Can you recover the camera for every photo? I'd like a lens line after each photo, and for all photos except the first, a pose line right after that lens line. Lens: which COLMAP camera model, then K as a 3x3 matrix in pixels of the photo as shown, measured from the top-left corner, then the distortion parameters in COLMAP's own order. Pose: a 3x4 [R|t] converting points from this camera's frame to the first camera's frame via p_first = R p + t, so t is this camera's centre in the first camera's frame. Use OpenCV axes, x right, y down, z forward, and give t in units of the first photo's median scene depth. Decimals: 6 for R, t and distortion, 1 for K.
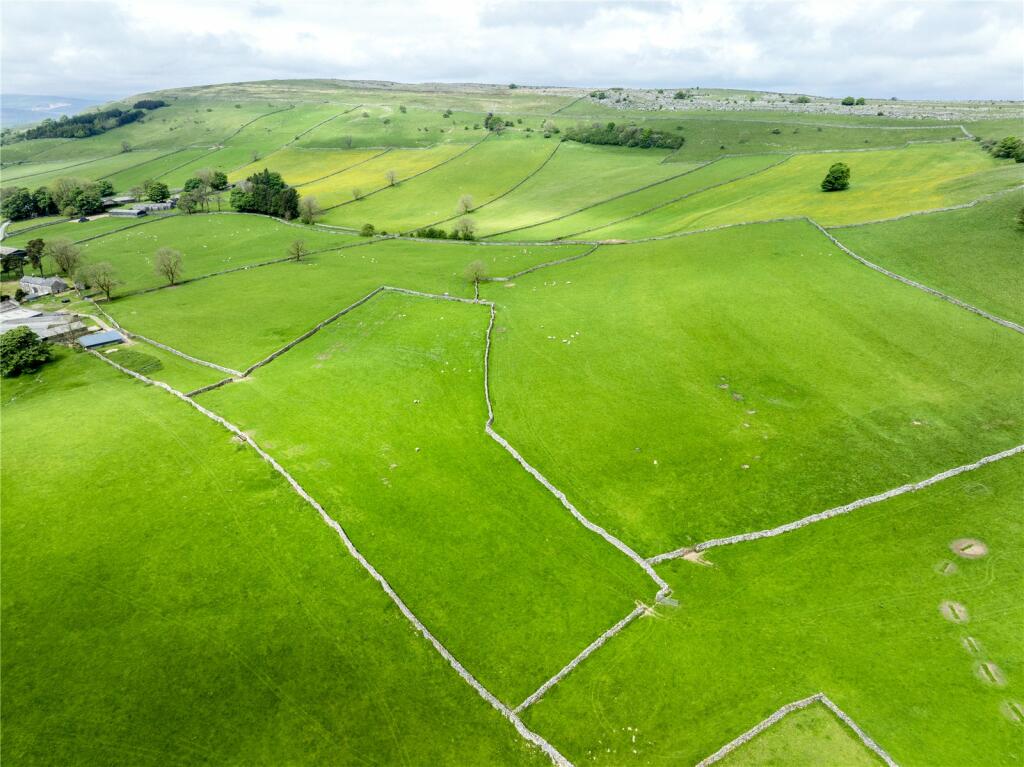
lens RADIAL K [[724.3, 0, 514.3], [0, 724.3, 383.1], [0, 0, 1]] dist [-0.055243, 0.032211]
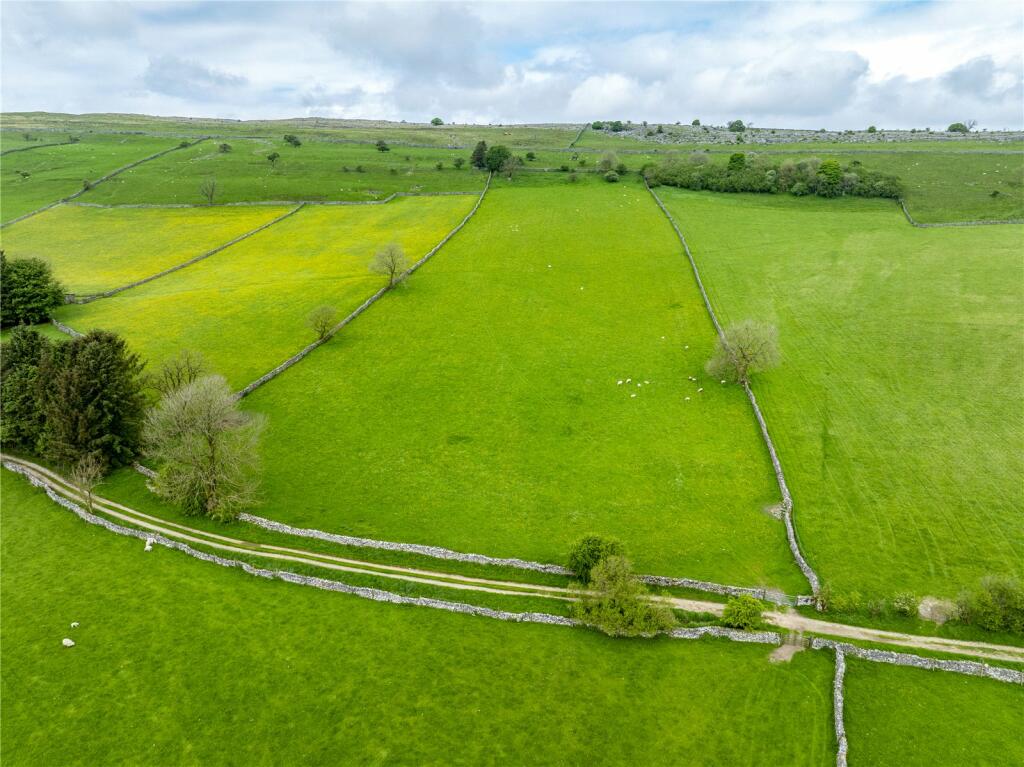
lens RADIAL K [[724.3, 0, 514.3], [0, 724.3, 383.1], [0, 0, 1]] dist [-0.055243, 0.032211]
pose [[0.966087, -0.065595, 0.249745, -0.175042], [0.089657, 0.992235, -0.086209, -0.162617], [-0.242151, 0.105677, 0.964466, 0.547838]]
